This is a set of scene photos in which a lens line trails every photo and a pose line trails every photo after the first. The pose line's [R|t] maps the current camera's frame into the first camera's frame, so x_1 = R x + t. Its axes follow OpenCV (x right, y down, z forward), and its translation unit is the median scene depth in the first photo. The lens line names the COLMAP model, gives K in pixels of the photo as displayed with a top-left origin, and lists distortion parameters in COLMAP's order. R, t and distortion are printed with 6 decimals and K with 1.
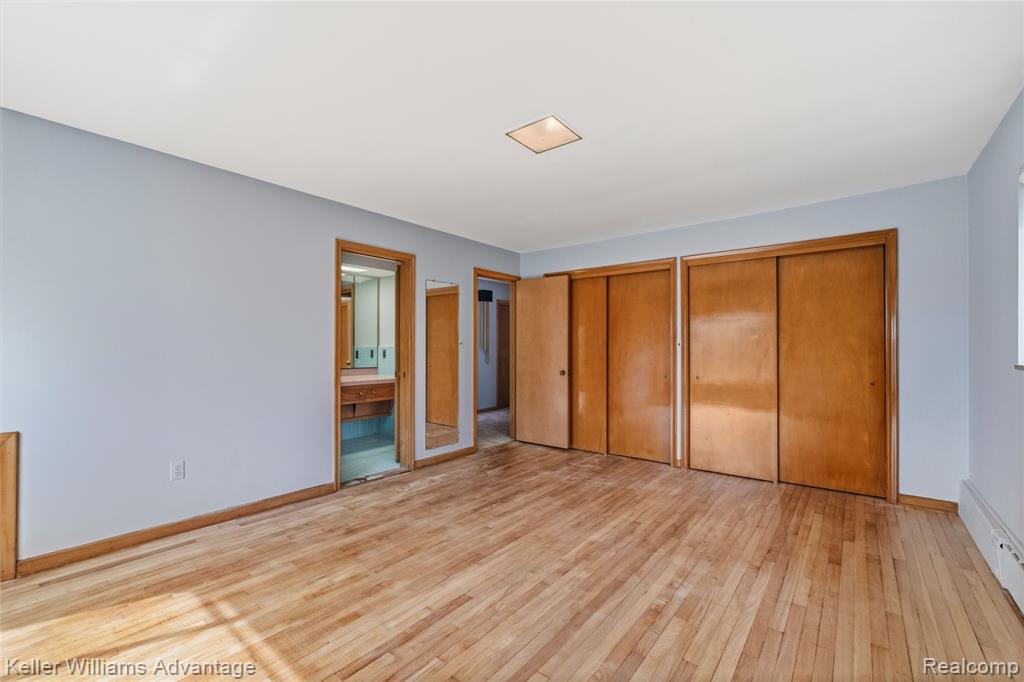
lens RADIAL K [[432.7, 0, 516.0], [0, 432.7, 344.6], [0, 0, 1]] dist [-0.000219, 0.000133]
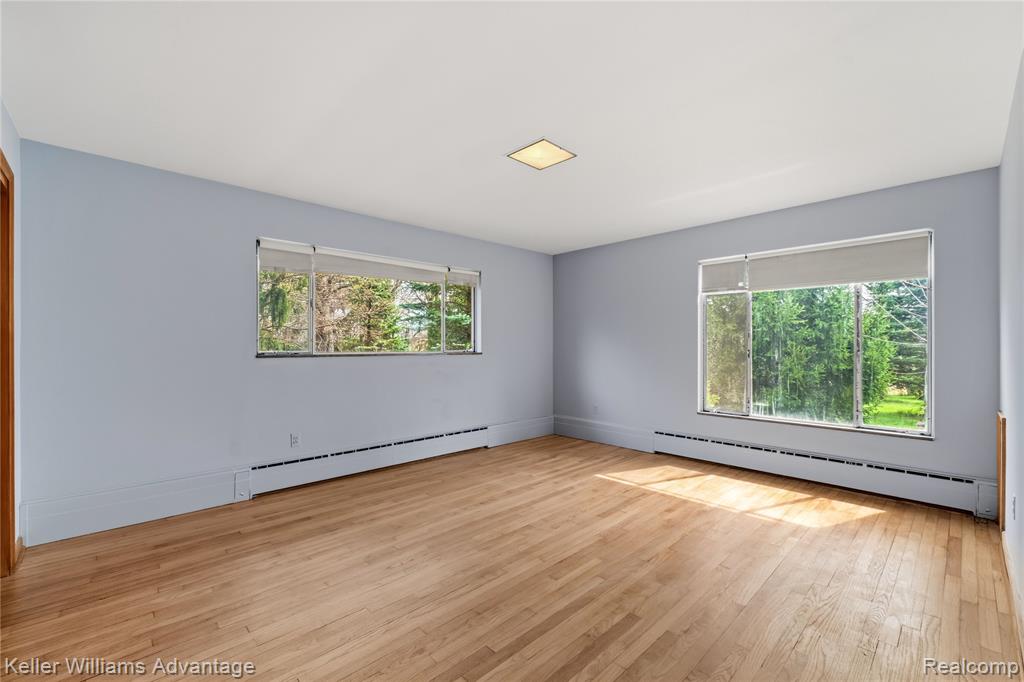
lens RADIAL K [[432.7, 0, 516.0], [0, 432.7, 344.6], [0, 0, 1]] dist [-0.000219, 0.000133]
pose [[-0.991893, -0.000751, 0.127072, -0.013369], [-0.000979, 0.999998, -0.001734, 0.009880], [-0.127071, -0.001844, -0.991892, 2.374738]]
